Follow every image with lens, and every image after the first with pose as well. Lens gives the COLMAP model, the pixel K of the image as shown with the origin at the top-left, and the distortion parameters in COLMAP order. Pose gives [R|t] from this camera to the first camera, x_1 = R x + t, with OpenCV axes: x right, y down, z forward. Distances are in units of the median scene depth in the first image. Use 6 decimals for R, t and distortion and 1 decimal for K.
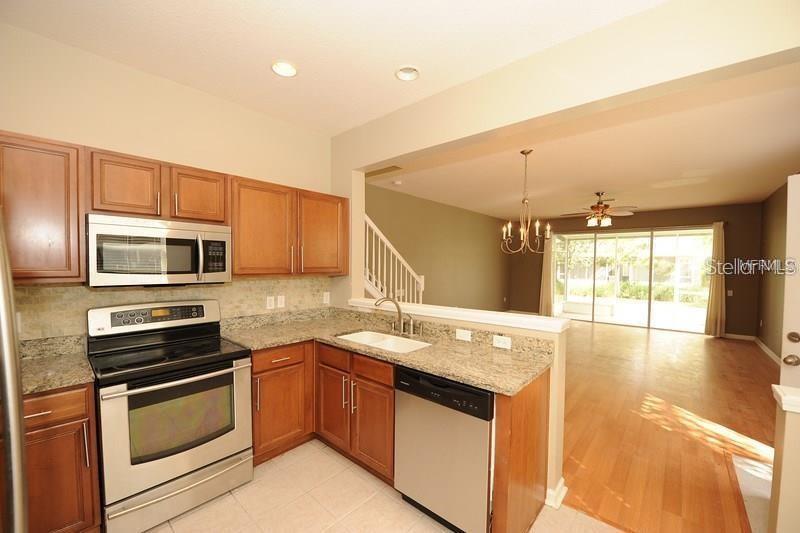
lens RADIAL K [[322.3, 0, 398.9], [0, 322.3, 273.5], [0, 0, 1]] dist [-0.001874, -0.000137]
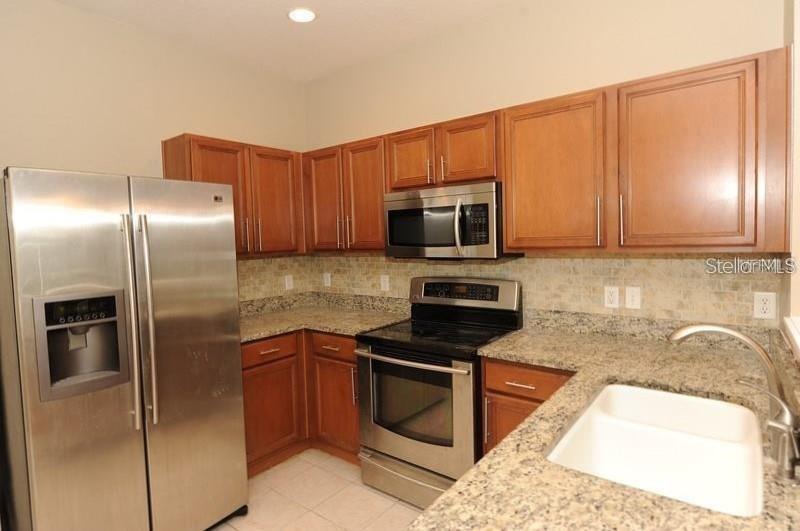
lens RADIAL K [[447.4, 0, 399.1], [0, 447.4, 260.4], [0, 0, 1]] dist [0.004235, 0.000367]
pose [[0.062276, 0.042858, -0.997138, 0.454382], [-0.000063, 0.999078, 0.042937, -0.011582], [0.998059, -0.002612, 0.062222, 0.680273]]
